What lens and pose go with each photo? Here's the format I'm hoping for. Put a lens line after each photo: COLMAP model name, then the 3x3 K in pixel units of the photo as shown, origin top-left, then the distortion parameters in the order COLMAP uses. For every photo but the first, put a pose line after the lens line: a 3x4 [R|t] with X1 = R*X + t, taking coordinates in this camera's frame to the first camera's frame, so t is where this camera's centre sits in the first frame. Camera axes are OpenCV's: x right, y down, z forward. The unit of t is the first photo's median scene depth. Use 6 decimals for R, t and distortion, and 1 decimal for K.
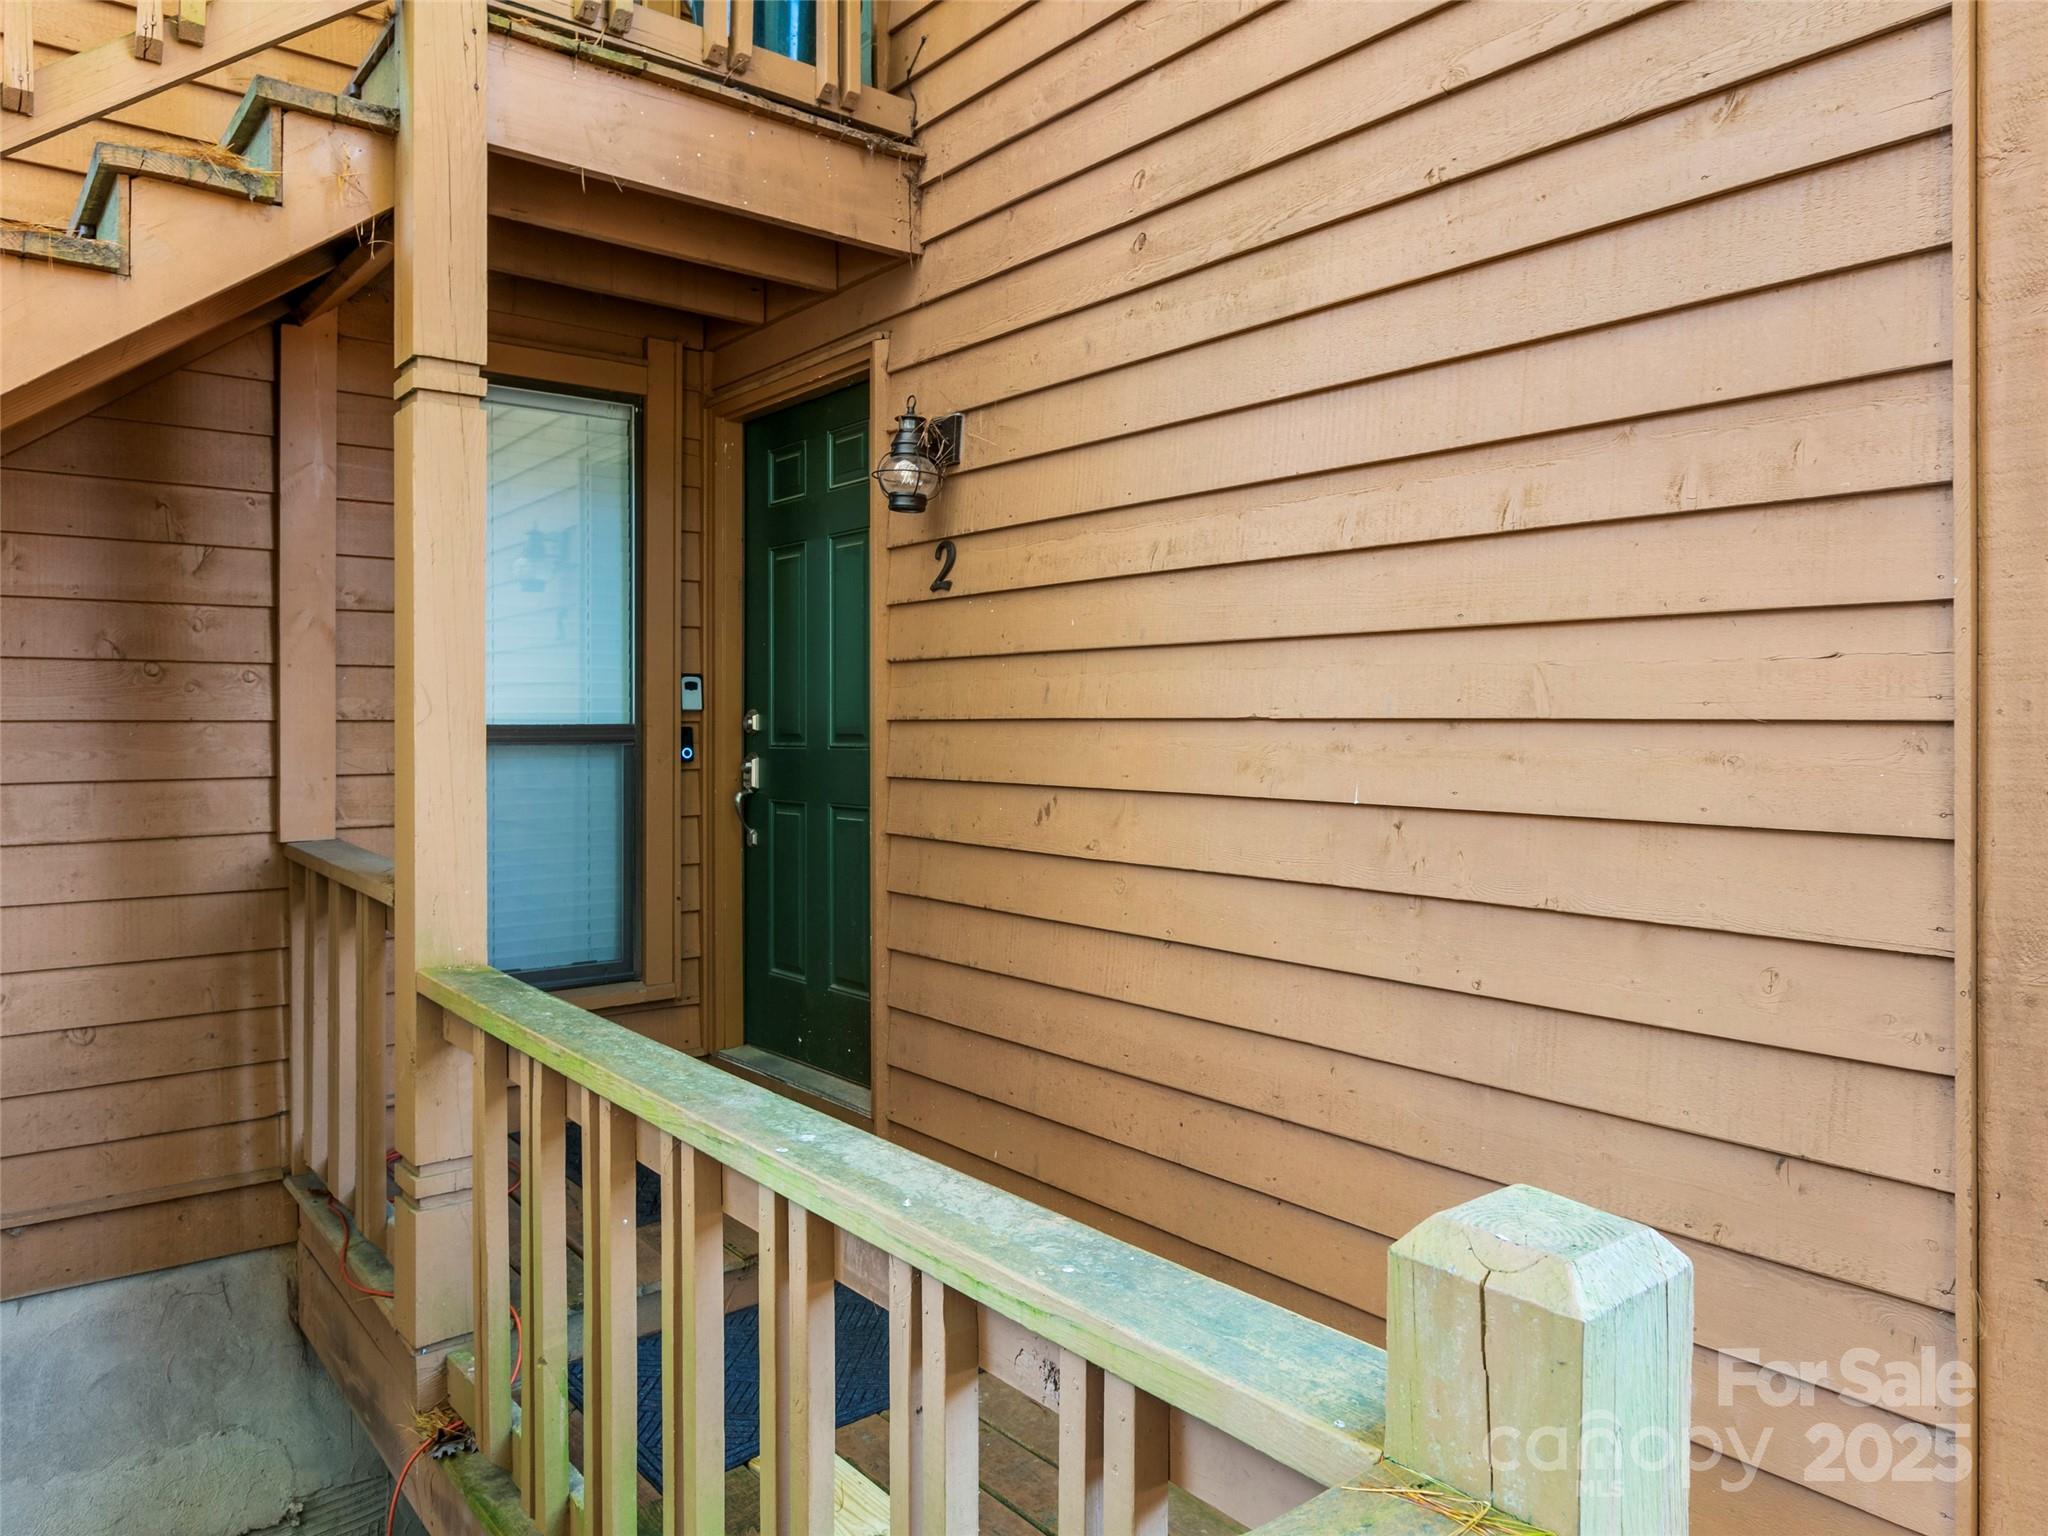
lens RADIAL K [[1397.8, 0, 1024.0], [0, 1397.8, 768.0], [0, 0, 1]] dist [-0.002086, 0.001109]
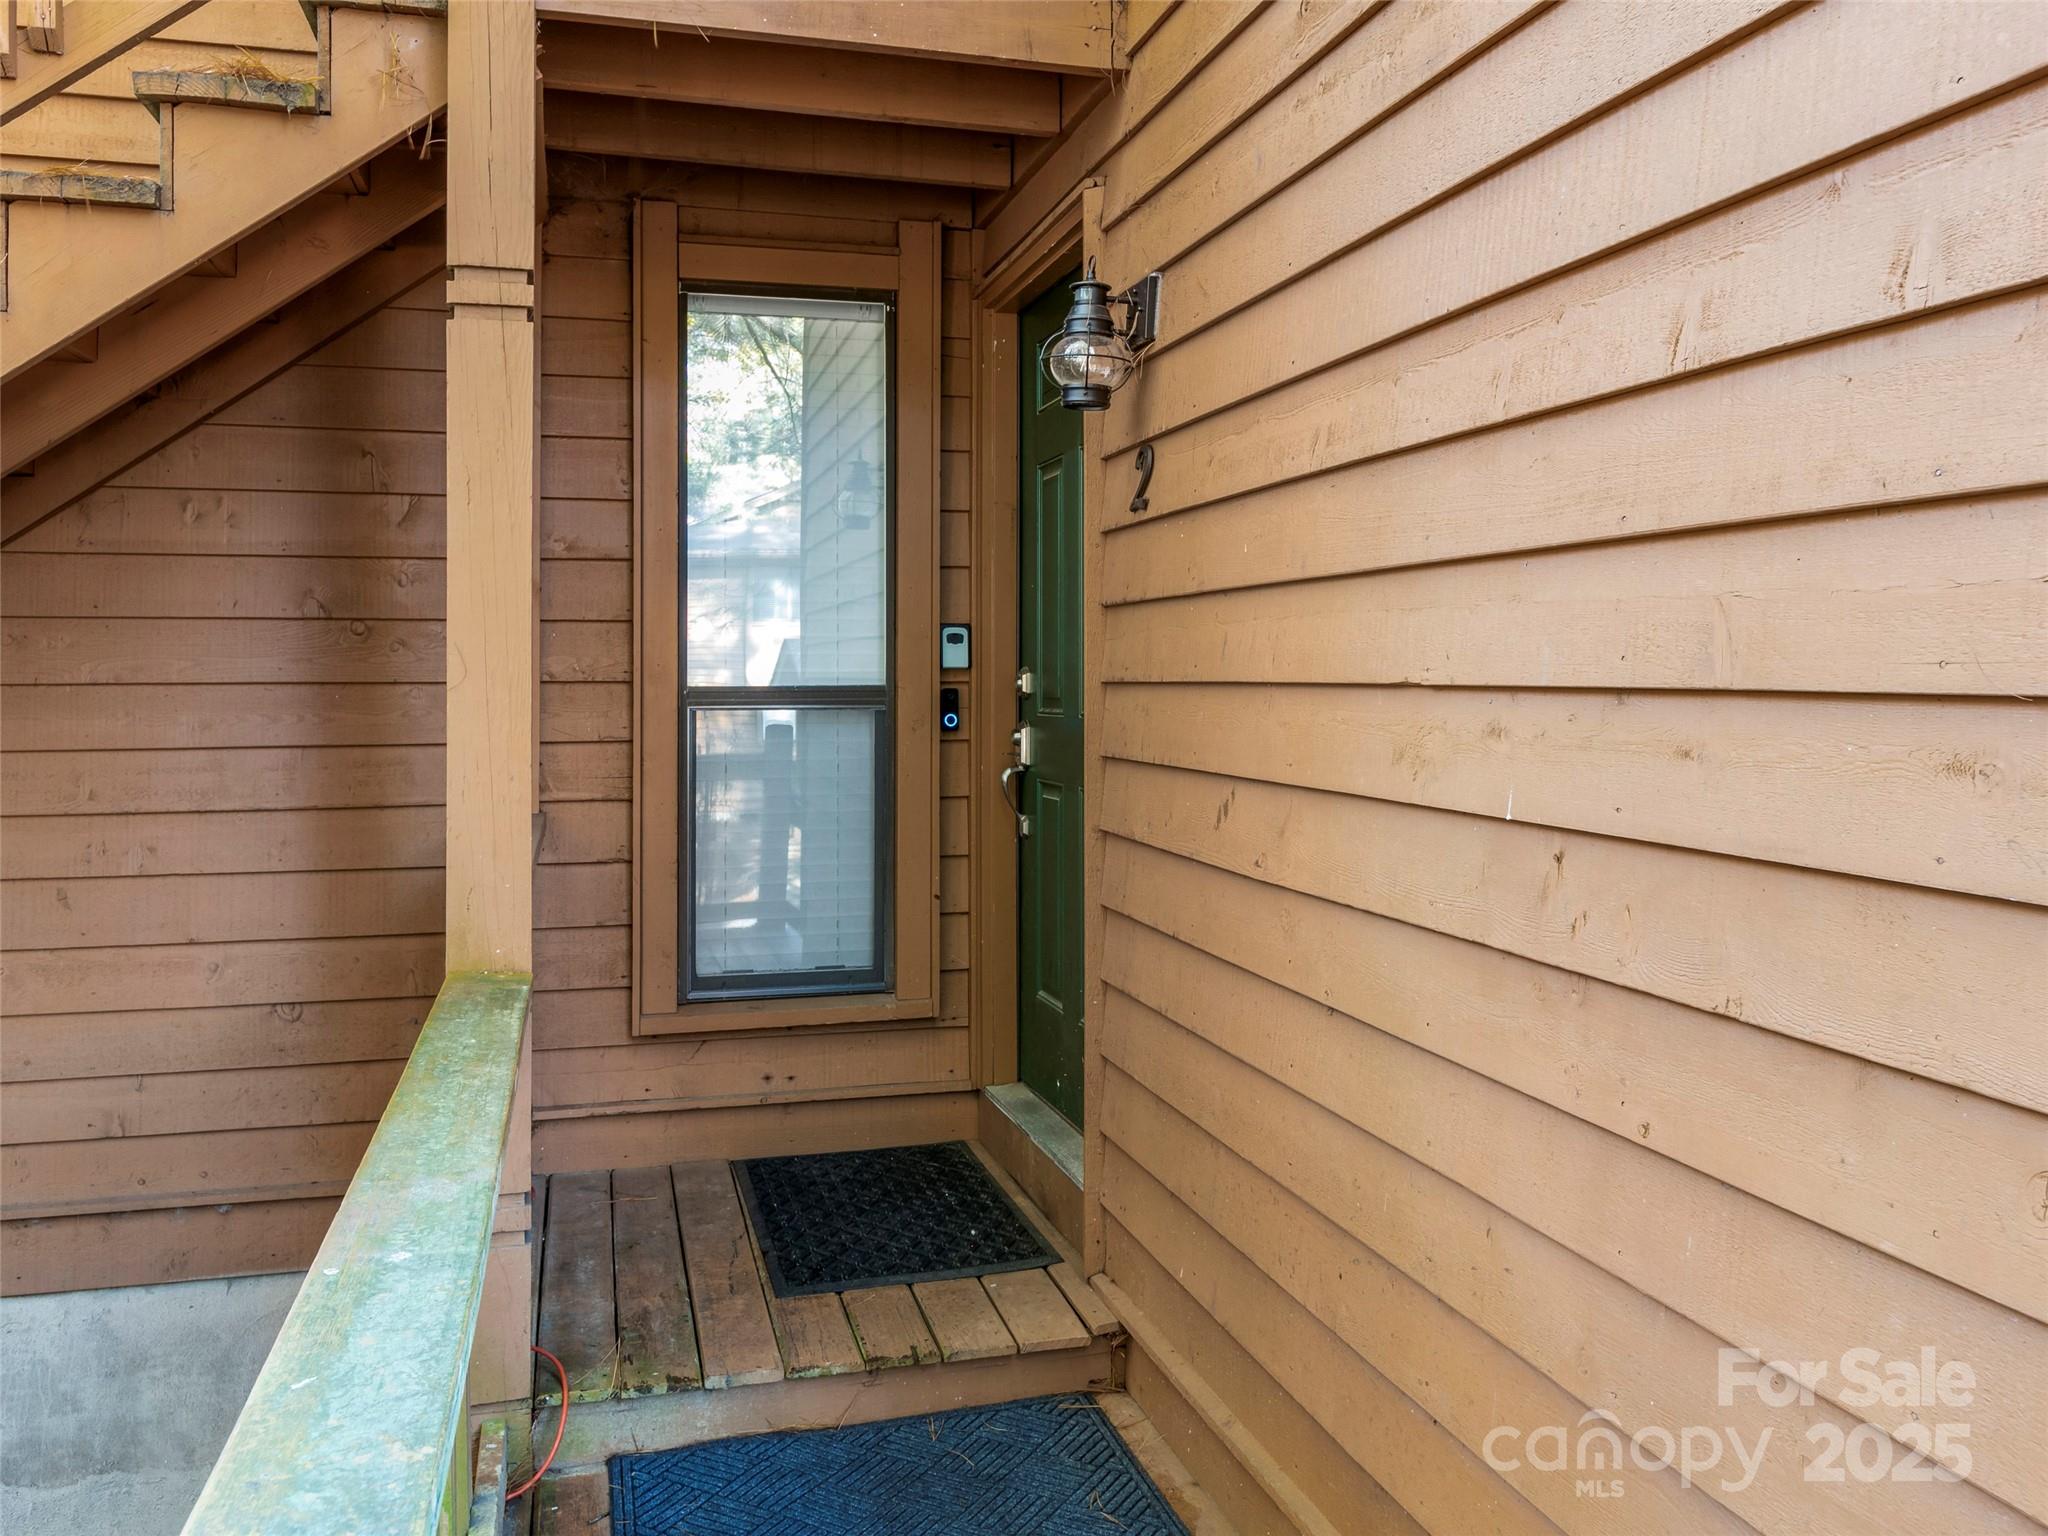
lens RADIAL K [[1661.9, 0, 1027.0], [0, 1661.9, 714.2], [0, 0, 1]] dist [0.009085, -0.008588]
pose [[0.915266, 0.008347, -0.402764, 0.247913], [-0.011915, 0.999909, -0.006354, -0.010960], [0.402674, 0.010615, 0.915282, 0.157666]]
